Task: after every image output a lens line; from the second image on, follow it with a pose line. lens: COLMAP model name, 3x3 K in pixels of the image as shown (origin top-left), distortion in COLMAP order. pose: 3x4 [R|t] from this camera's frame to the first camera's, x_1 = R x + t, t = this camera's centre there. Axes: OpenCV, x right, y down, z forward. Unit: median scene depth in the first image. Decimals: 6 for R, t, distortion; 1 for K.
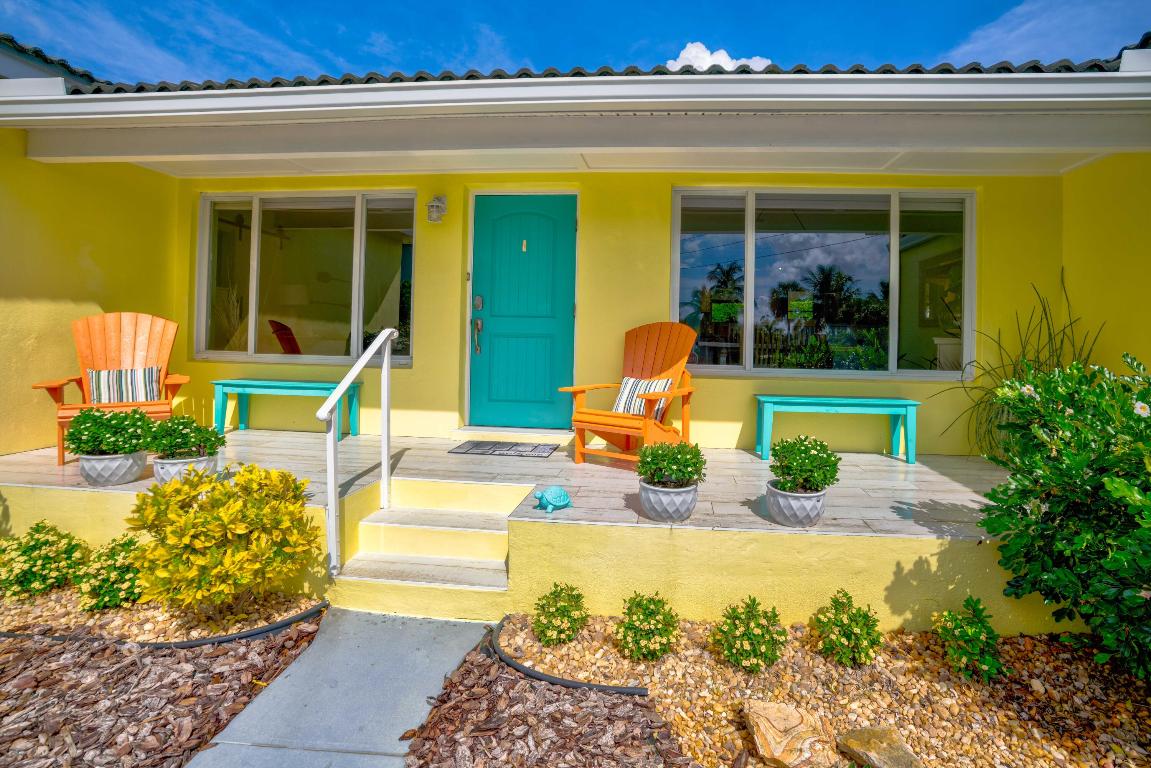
lens RADIAL K [[553.0, 0, 618.0], [0, 553.0, 339.4], [0, 0, 1]] dist [-0.039424, 0.001185]
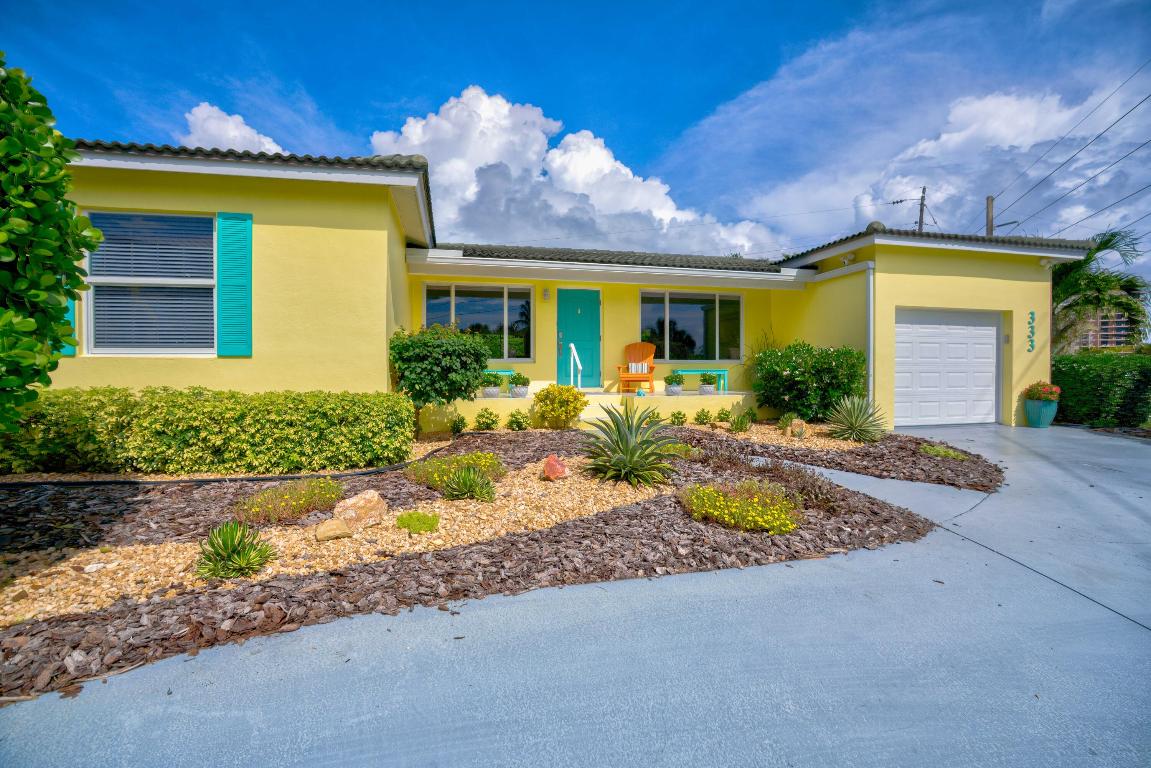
lens RADIAL K [[527.5, 0, 575.5], [0, 527.5, 384.0], [0, 0, 1]] dist [-0.058167, 0.019078]
pose [[0.950293, -0.030926, 0.309816, -0.920575], [0.023840, 0.999361, 0.026634, 0.084584], [-0.310442, -0.017925, 0.950423, -1.186403]]
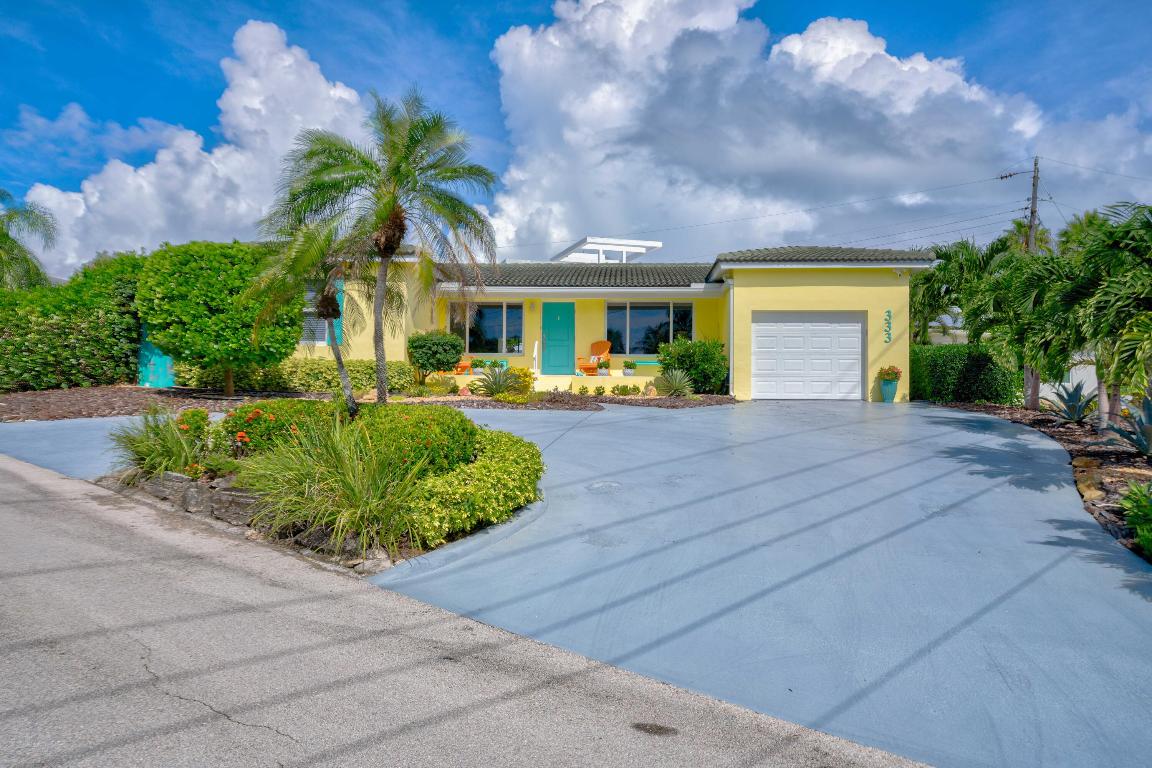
lens RADIAL K [[882.5, 0, 576.0], [0, 882.5, 384.0], [0, 0, 1]] dist [0.025132, 0.000967]
pose [[0.998936, -0.013216, 0.044179, -0.306288], [0.014471, 0.999497, -0.028208, 0.367205], [-0.043784, 0.028818, 0.998625, -4.204519]]
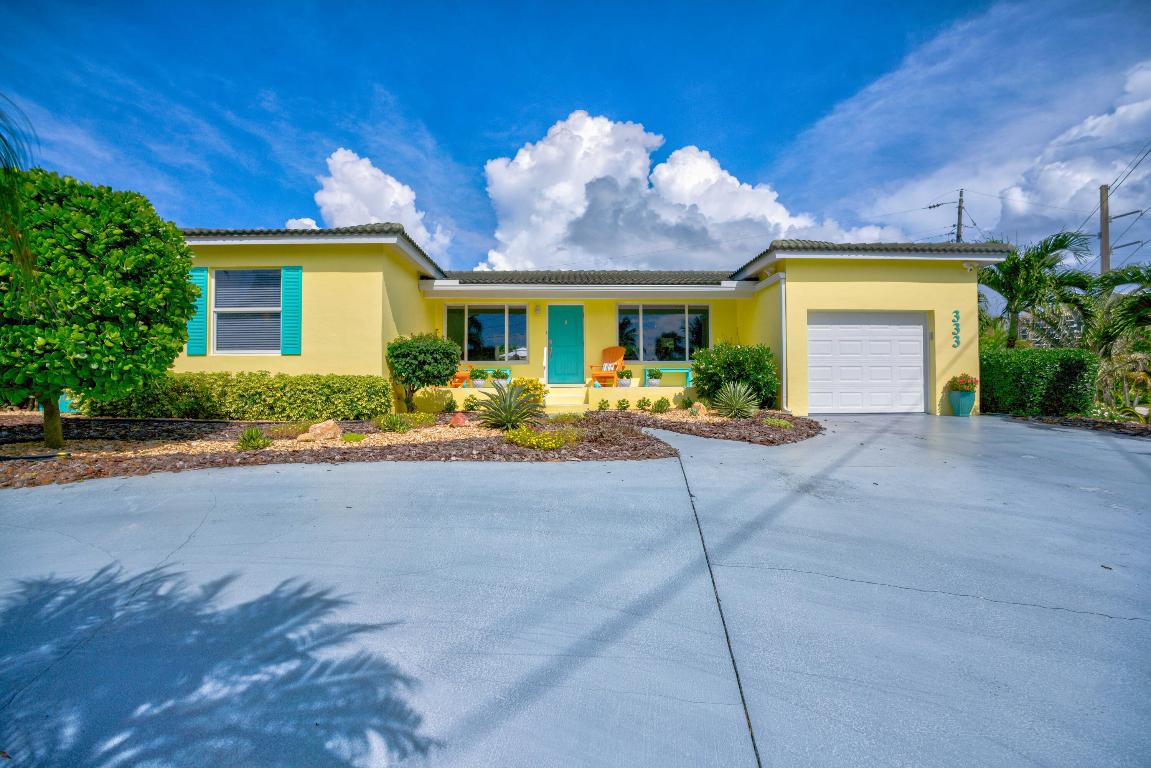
lens RADIAL K [[532.7, 0, 575.5], [0, 532.7, 384.0], [0, 0, 1]] dist [-0.070669, 0.027245]
pose [[0.993338, -0.025178, 0.112457, -0.456858], [0.026247, 0.999623, -0.008038, 0.189356], [-0.112212, 0.010936, 0.993624, -1.872111]]
